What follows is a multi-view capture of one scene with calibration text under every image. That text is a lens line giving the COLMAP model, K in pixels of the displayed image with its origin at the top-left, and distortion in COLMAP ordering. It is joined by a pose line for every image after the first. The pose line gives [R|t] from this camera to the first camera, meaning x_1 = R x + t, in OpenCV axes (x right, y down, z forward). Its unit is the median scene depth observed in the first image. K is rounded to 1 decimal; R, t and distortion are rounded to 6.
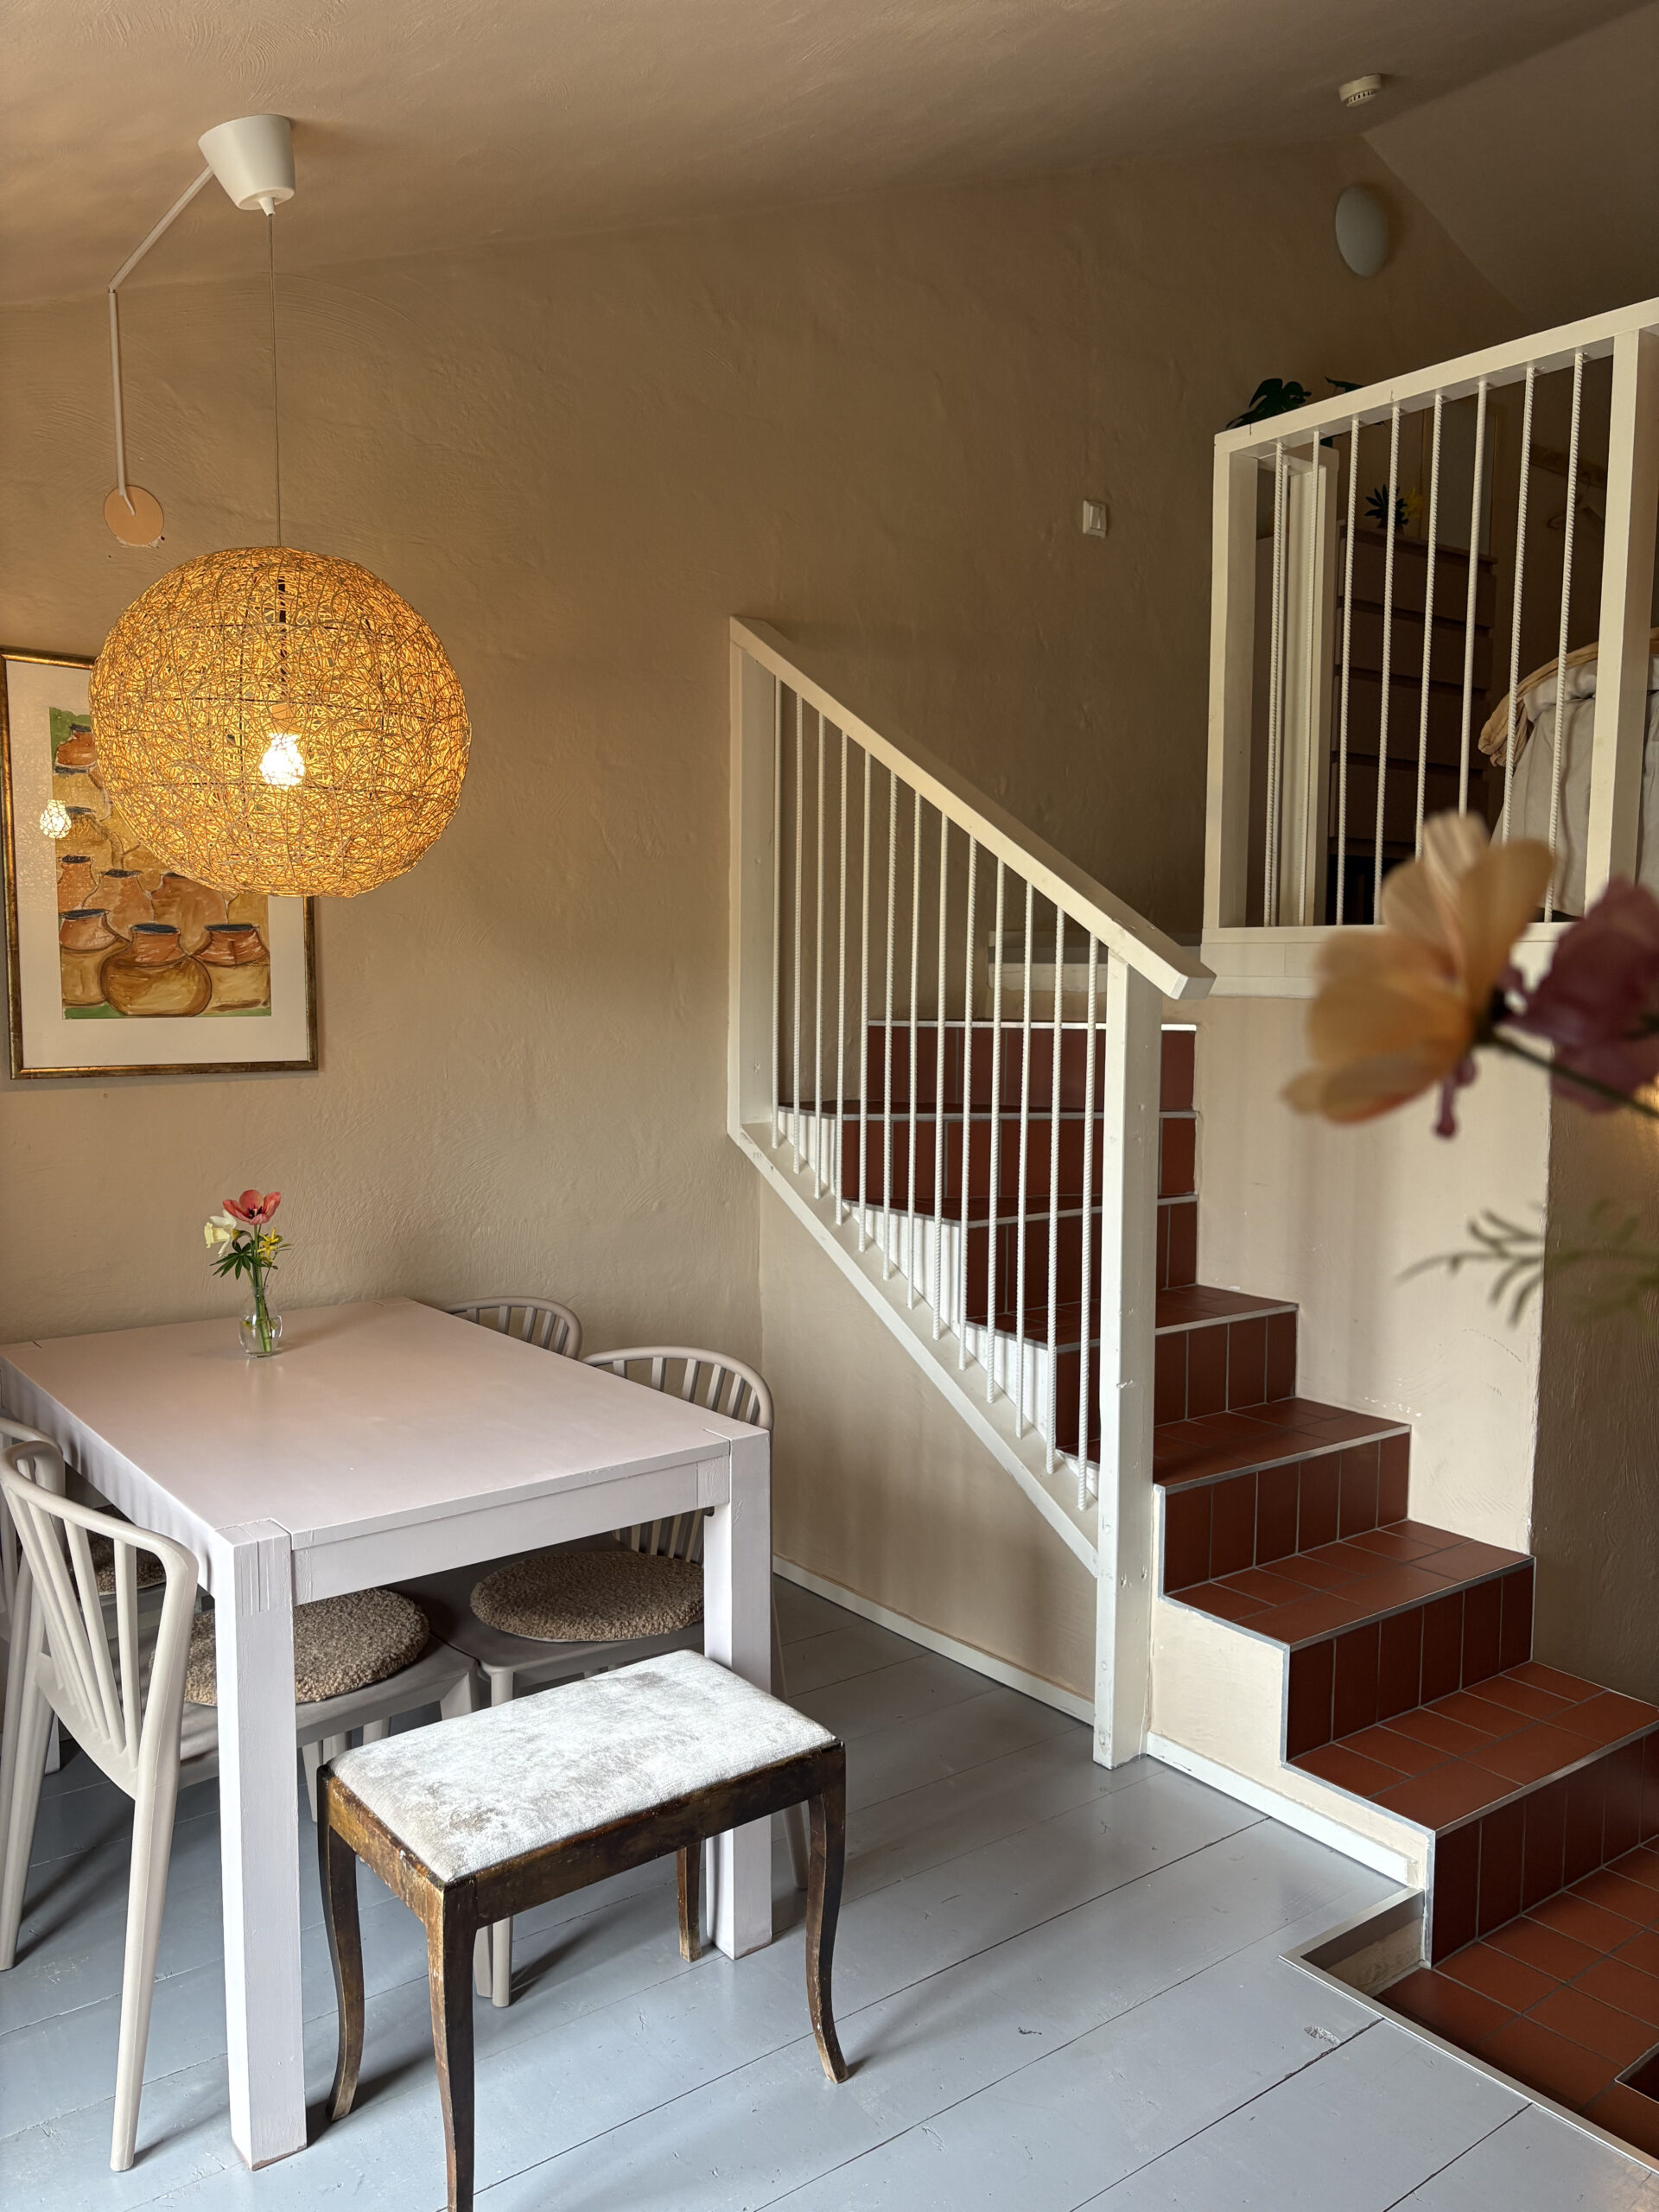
lens RADIAL K [[1660.7, 0, 829.5], [0, 1660.7, 1106.0], [0, 0, 1]] dist [0.033435, -0.012524]
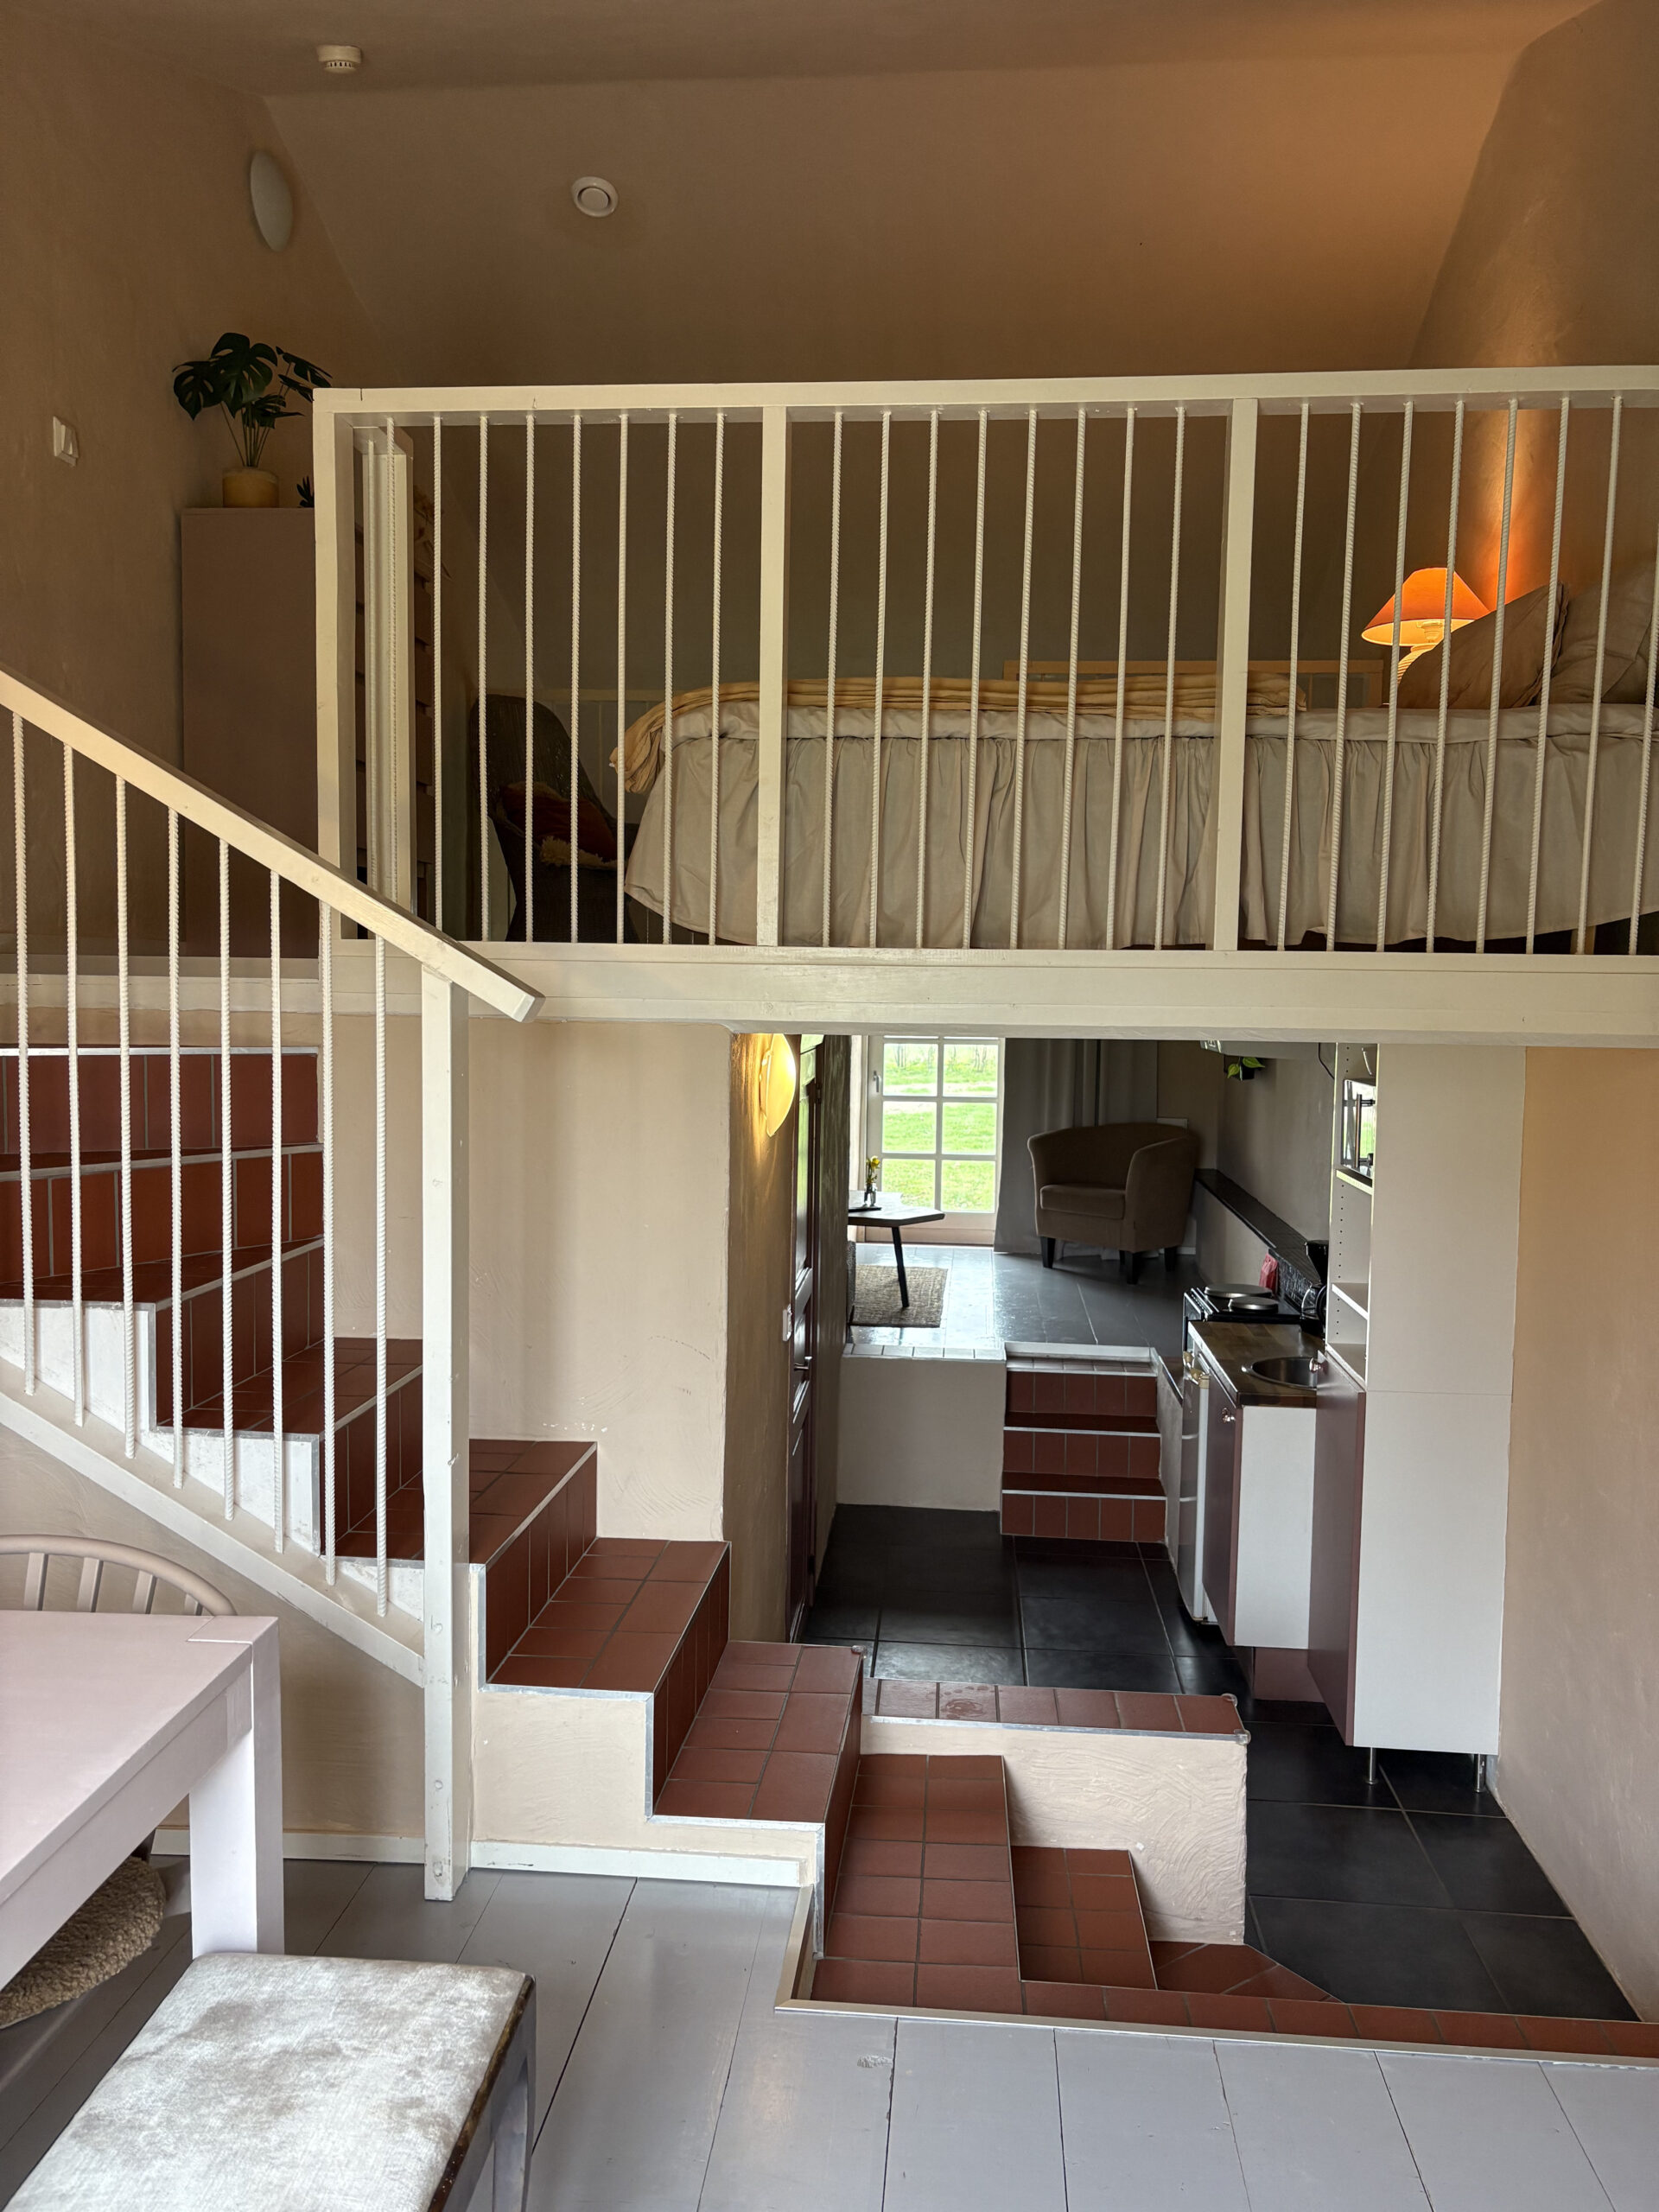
lens RADIAL K [[1660.7, 0, 829.5], [0, 1660.7, 1106.0], [0, 0, 1]] dist [0.033435, -0.012524]
pose [[0.681855, -0.050519, 0.729741, -0.285434], [0.055187, 0.998322, 0.017546, -0.020758], [-0.729402, 0.028309, 0.683499, 0.219630]]
